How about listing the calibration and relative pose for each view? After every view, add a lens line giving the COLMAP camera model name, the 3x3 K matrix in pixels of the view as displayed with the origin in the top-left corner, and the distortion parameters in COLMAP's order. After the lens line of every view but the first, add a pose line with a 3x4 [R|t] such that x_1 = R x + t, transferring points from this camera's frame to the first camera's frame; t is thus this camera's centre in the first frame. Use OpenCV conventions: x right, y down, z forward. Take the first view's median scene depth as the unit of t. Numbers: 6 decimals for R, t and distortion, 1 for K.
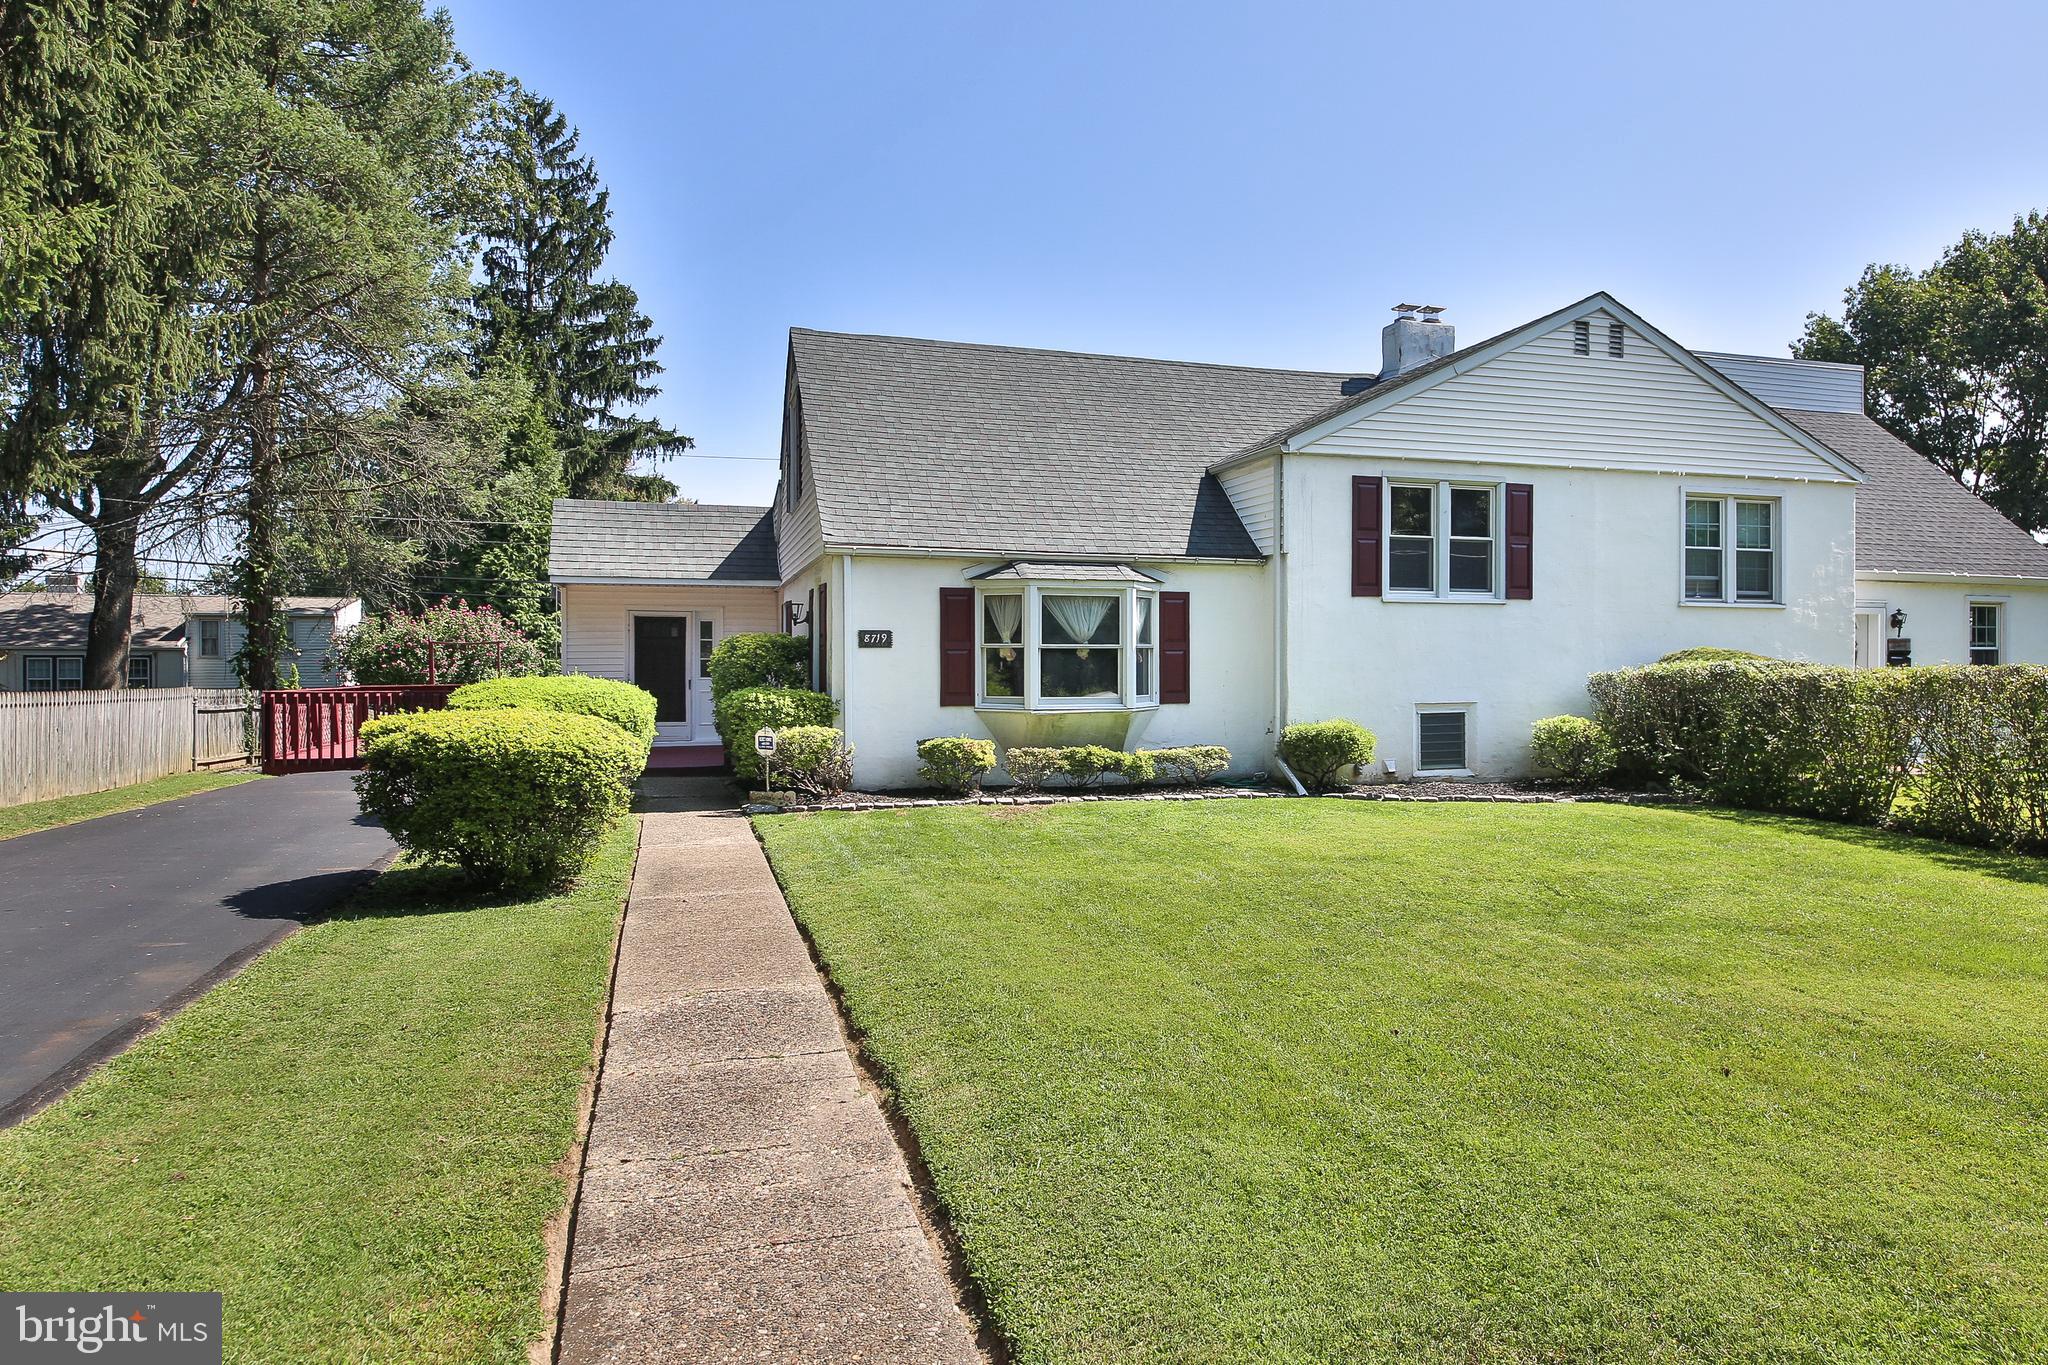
lens RADIAL K [[1262.0, 0, 1128.9], [0, 1262.0, 669.0], [0, 0, 1]] dist [0.013954, -0.006745]
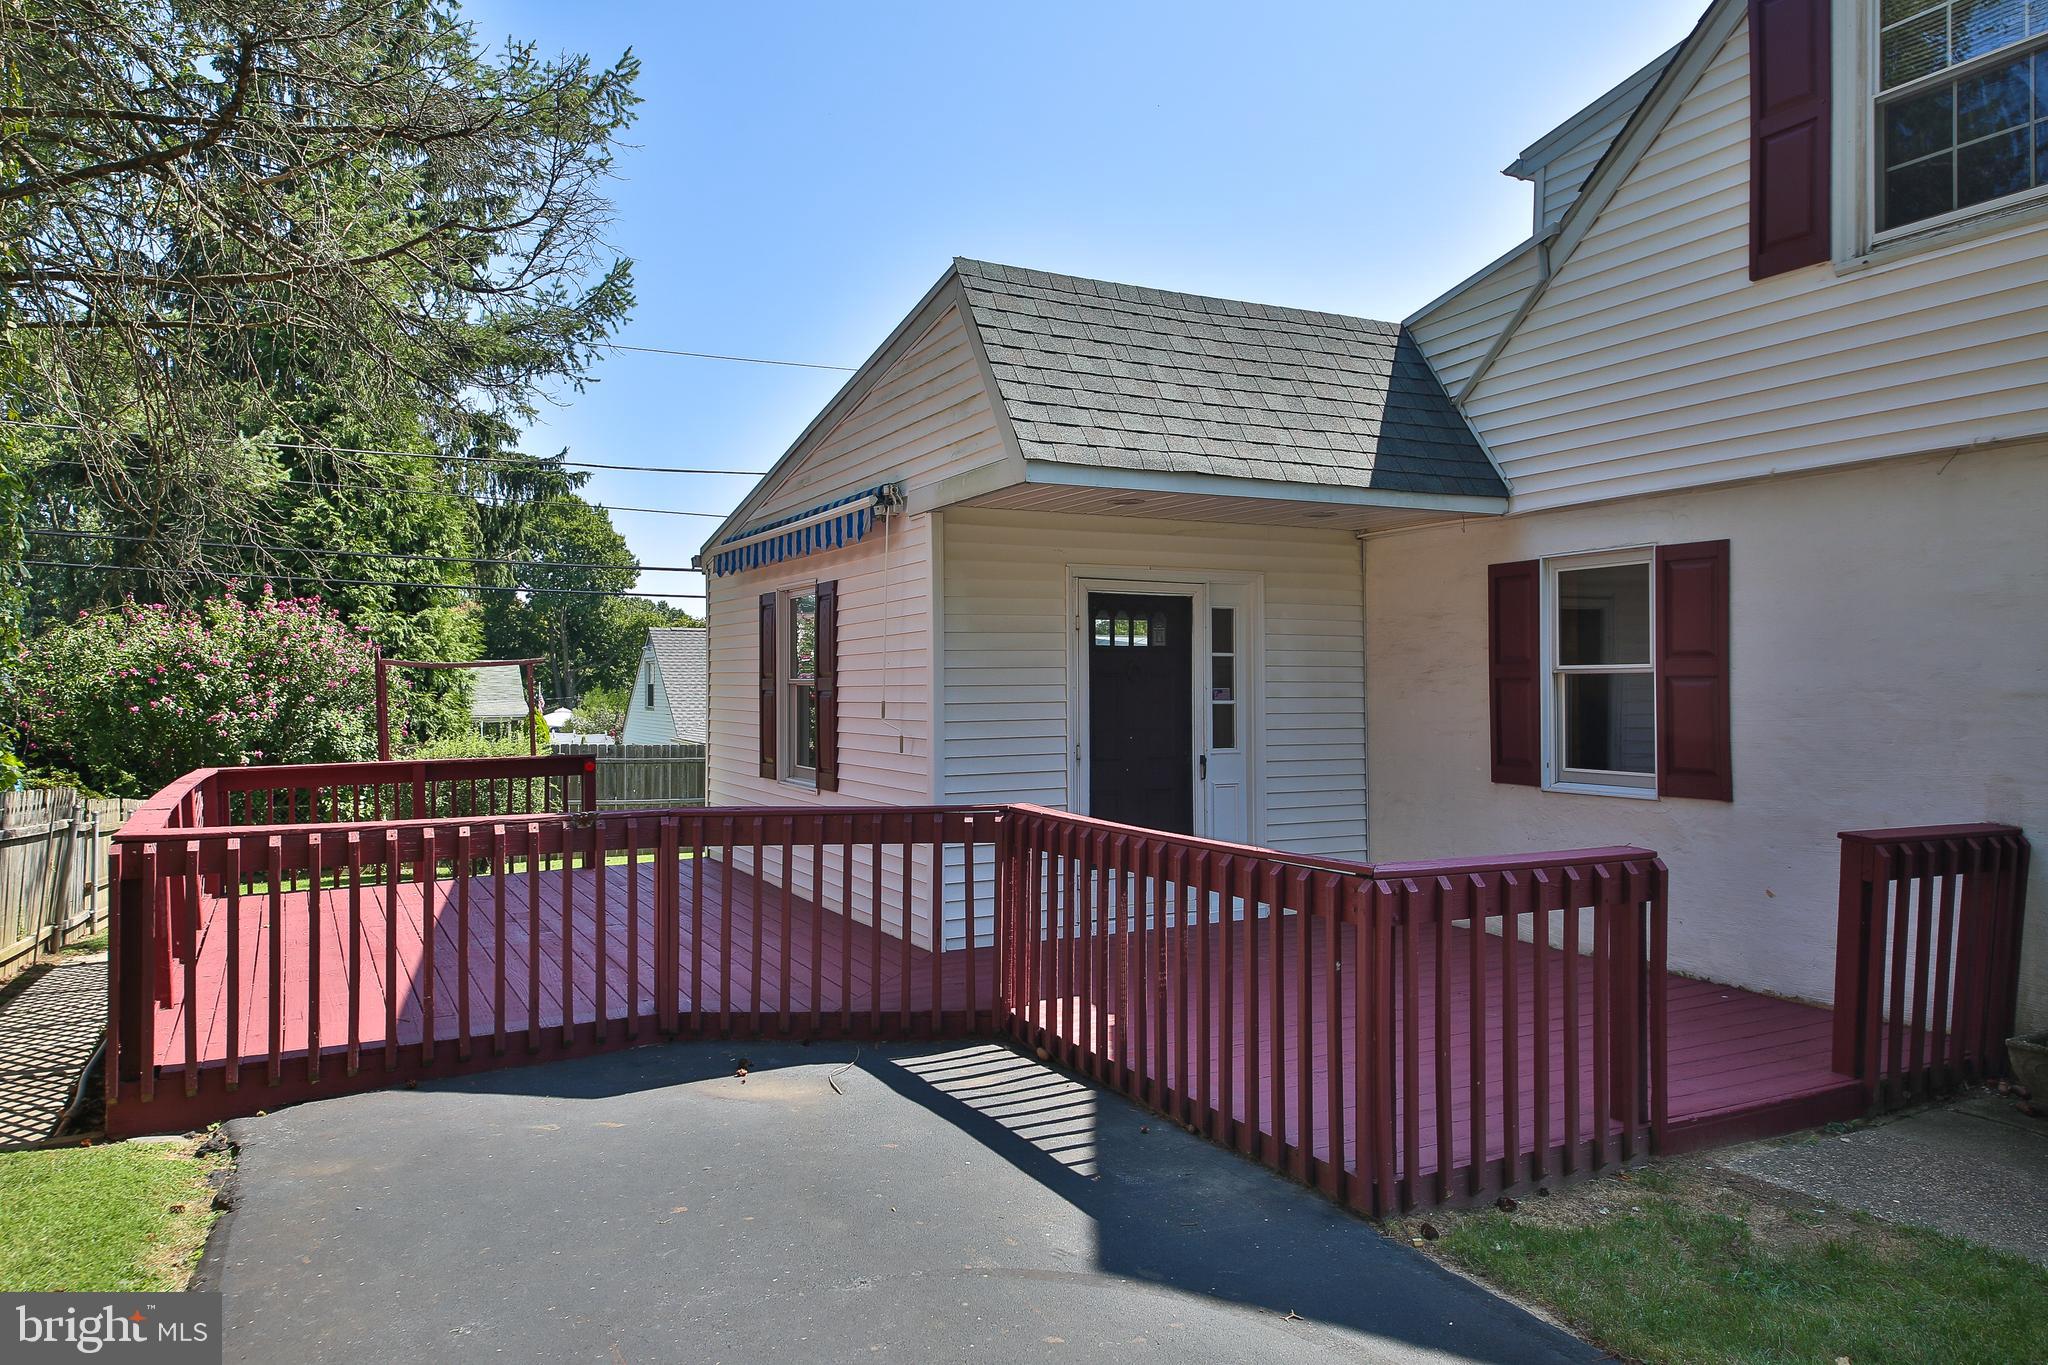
lens RADIAL K [[1345.1, 0, 1020.2], [0, 1345.1, 686.1], [0, 0, 1]] dist [0.050392, -0.002222]
pose [[0.989953, -0.002863, 0.141365, -0.609425], [0.003496, 0.999985, -0.004230, -0.014969], [-0.141351, 0.004682, 0.989948, 0.773814]]
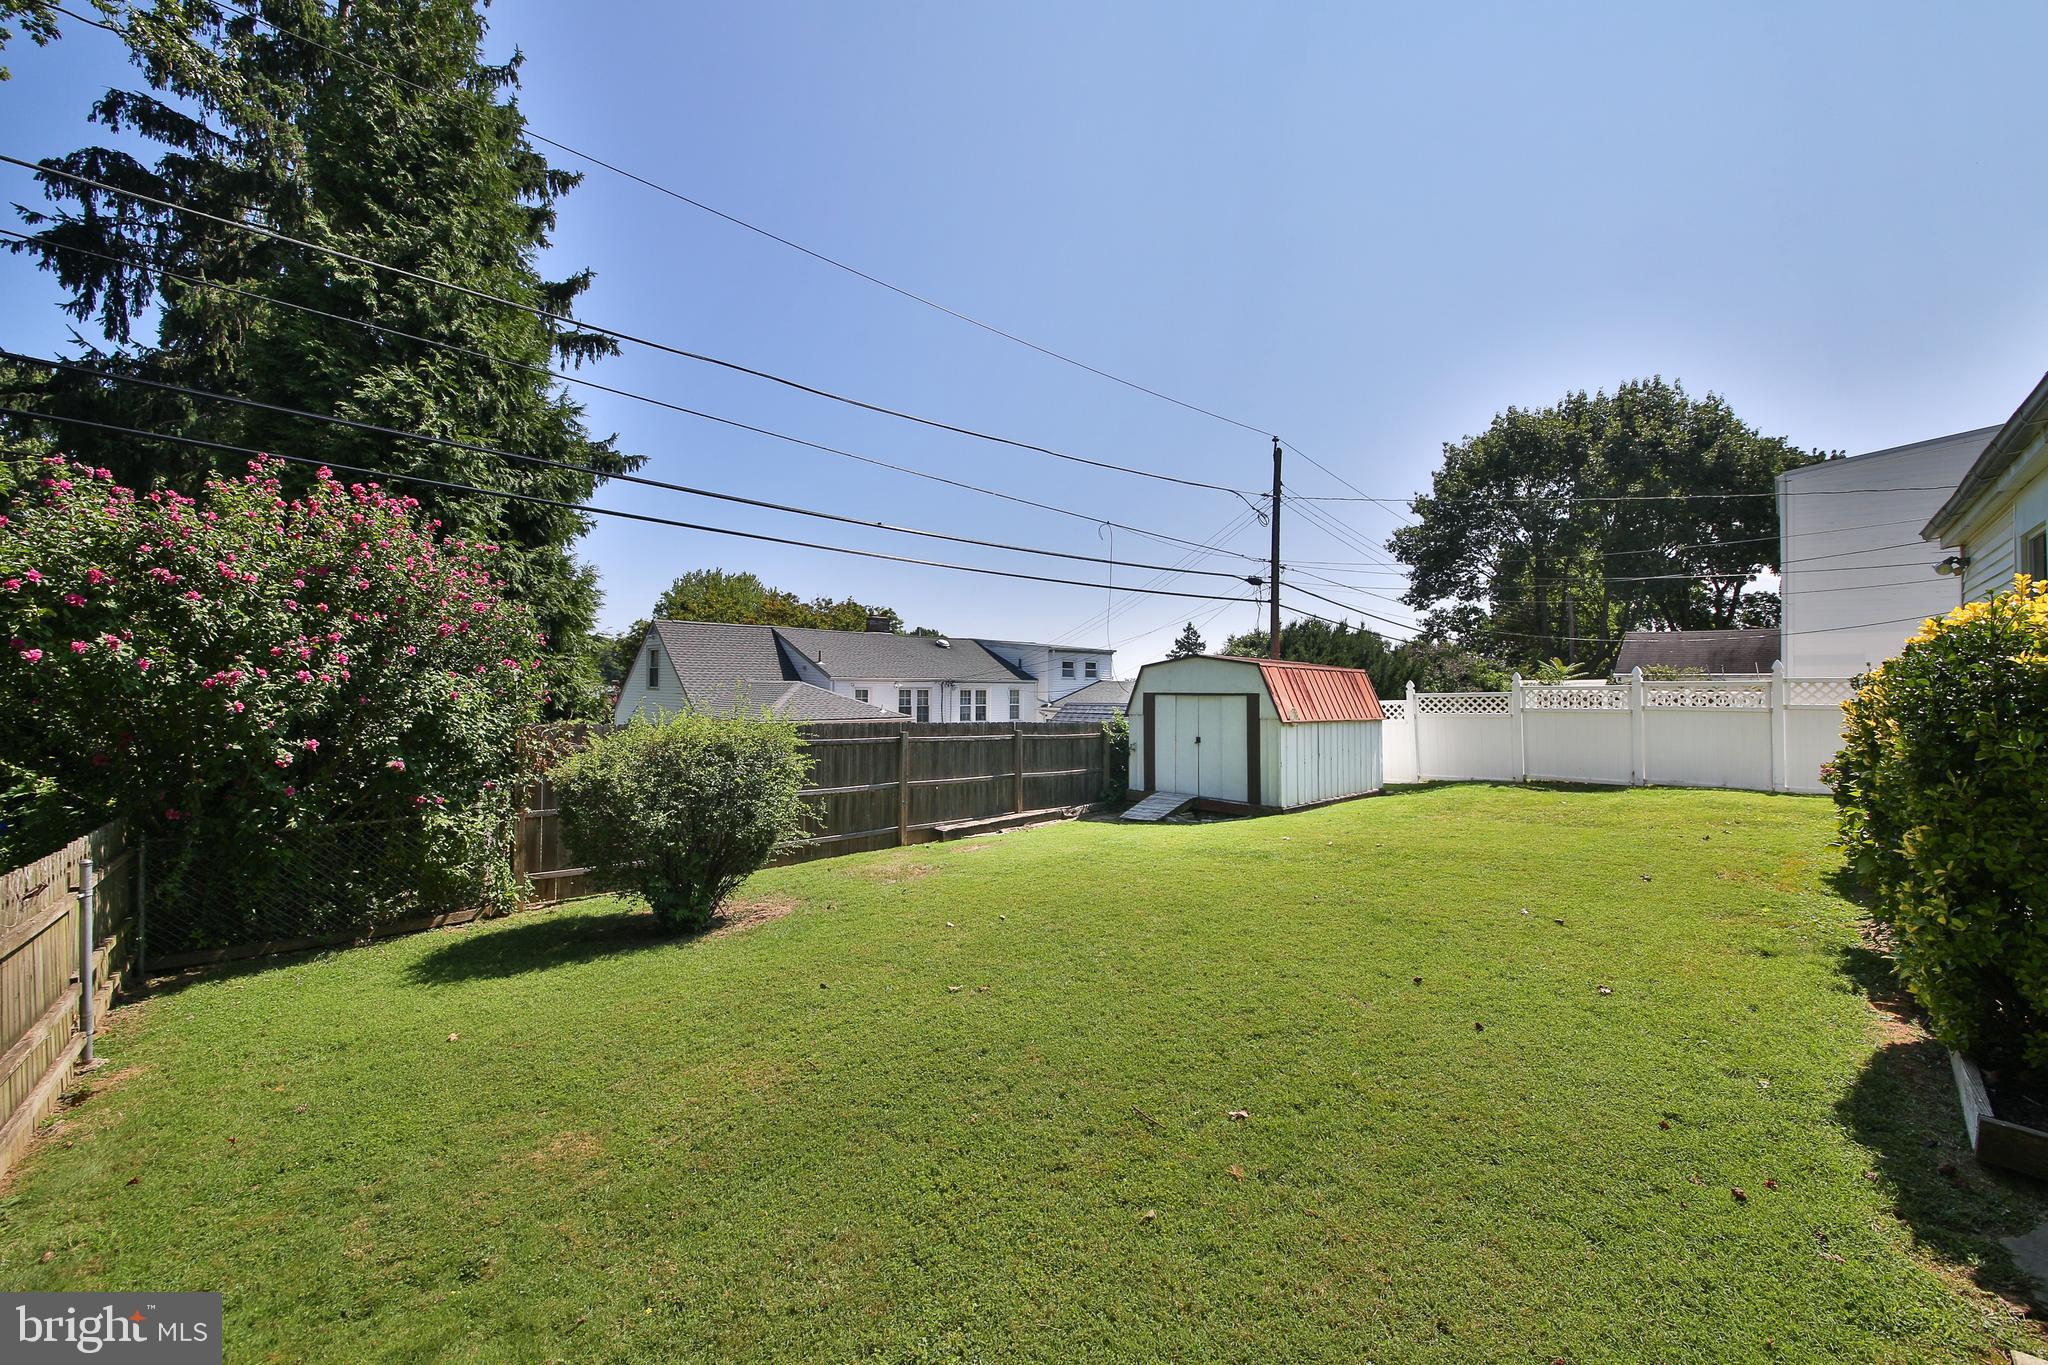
lens RADIAL K [[776.4, 0, 1026.4], [0, 776.4, 688.8], [0, 0, 1]] dist [-0.021930, -0.000039]
pose [[0.904659, 0.005766, 0.426098, -0.940475], [-0.008162, 0.999959, 0.003797, 0.004976], [-0.426059, -0.006913, 0.904669, 1.558394]]
